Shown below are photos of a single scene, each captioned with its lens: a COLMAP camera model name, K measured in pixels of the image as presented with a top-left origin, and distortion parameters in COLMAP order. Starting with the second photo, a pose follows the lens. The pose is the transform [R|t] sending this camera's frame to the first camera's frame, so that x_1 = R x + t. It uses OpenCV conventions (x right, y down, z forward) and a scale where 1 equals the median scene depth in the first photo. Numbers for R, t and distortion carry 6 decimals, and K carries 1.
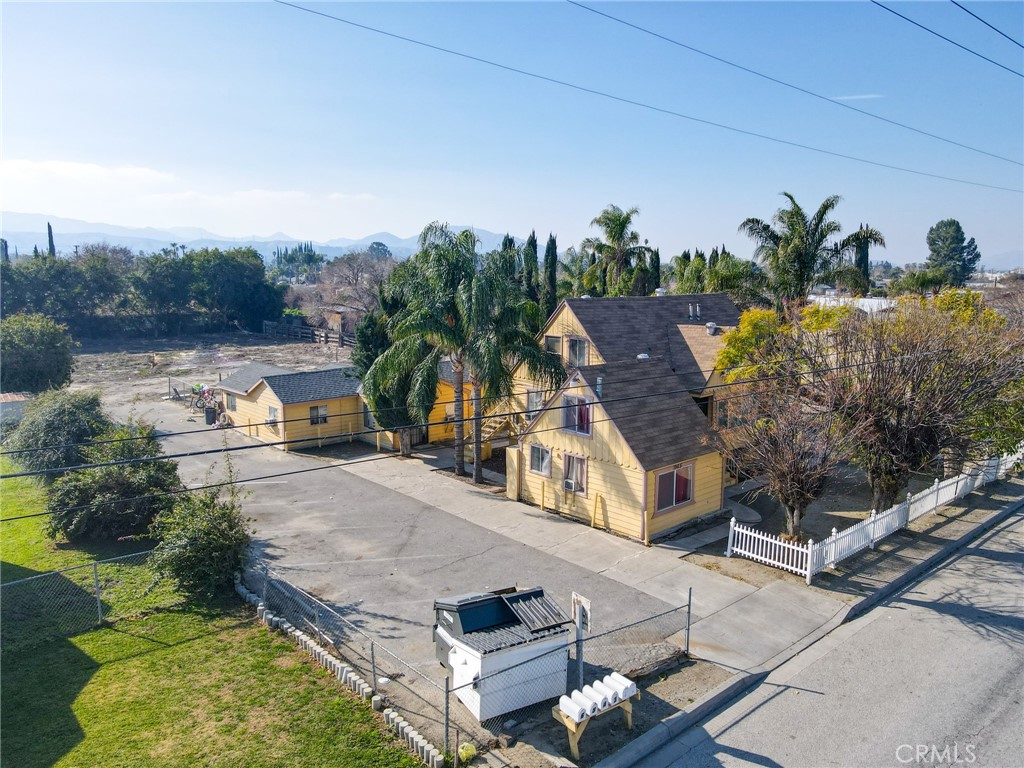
lens RADIAL K [[756.3, 0, 517.3], [0, 756.3, 383.3], [0, 0, 1]] dist [0.008624, 0.008459]
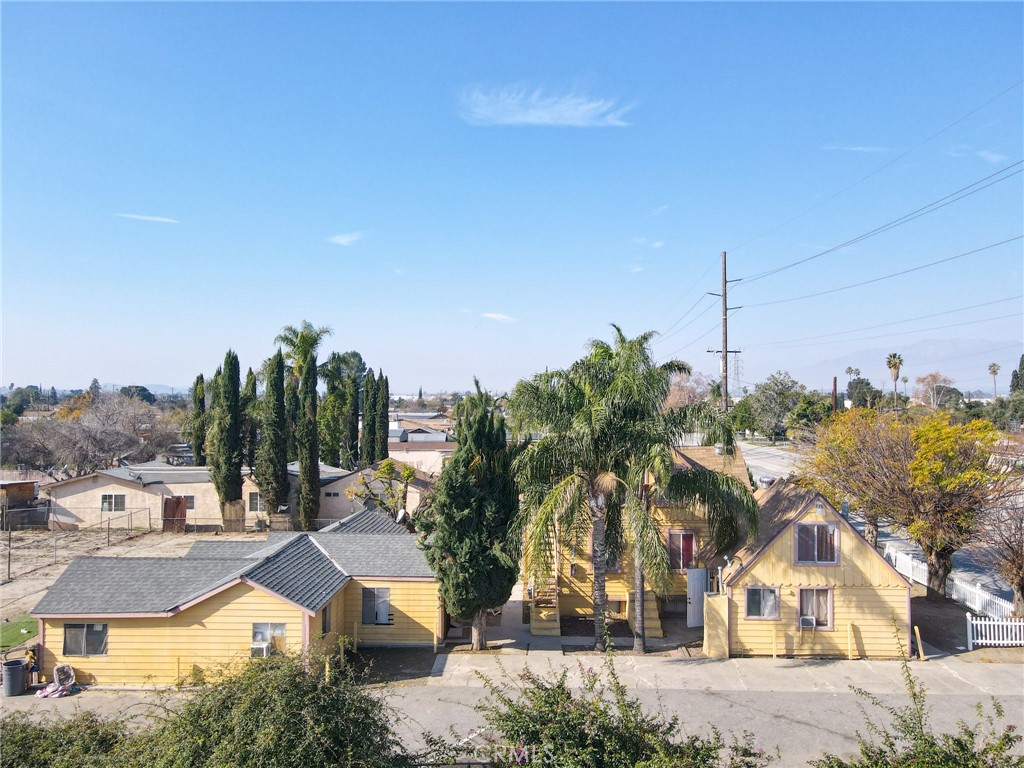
lens RADIAL K [[756.3, 0, 517.3], [0, 756.3, 383.3], [0, 0, 1]] dist [0.008624, 0.008459]
pose [[0.682855, 0.007396, 0.730516, -0.972478], [0.112435, 0.986971, -0.115092, -0.099717], [-0.721850, 0.160726, 0.673127, 0.660591]]
